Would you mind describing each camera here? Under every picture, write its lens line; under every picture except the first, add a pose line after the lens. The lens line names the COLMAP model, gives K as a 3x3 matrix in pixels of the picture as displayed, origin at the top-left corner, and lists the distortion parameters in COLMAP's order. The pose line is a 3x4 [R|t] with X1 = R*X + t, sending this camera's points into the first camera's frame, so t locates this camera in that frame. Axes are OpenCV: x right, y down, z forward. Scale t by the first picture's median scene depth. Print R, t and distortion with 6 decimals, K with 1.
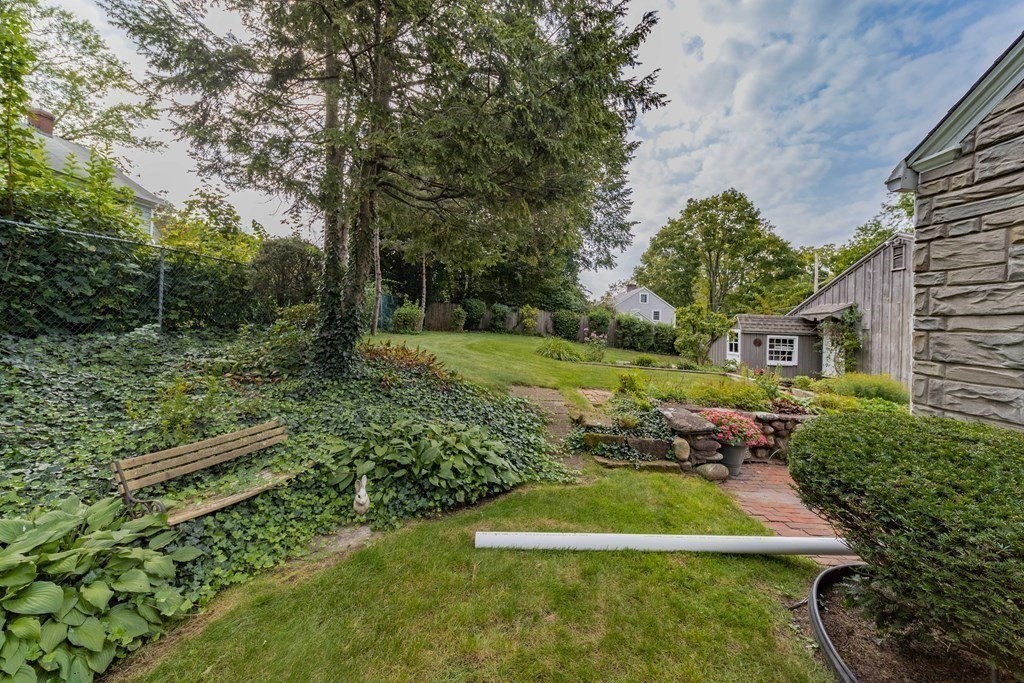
lens RADIAL K [[384.6, 0, 509.5], [0, 384.6, 316.2], [0, 0, 1]] dist [0.007953, 0.000031]
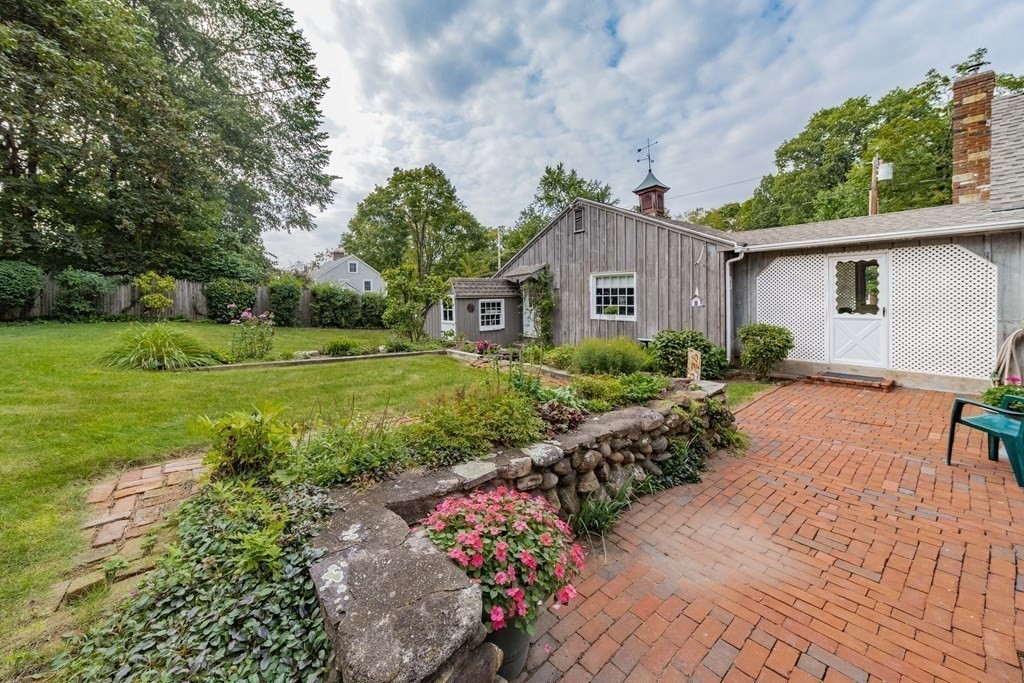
lens RADIAL K [[382.1, 0, 510.4], [0, 382.1, 298.7], [0, 0, 1]] dist [0.001207, 0.000072]
pose [[0.753933, -0.053392, 0.654778, 0.077220], [0.034305, 0.998532, 0.041921, 0.007332], [-0.656055, -0.009143, 0.754658, 0.161660]]
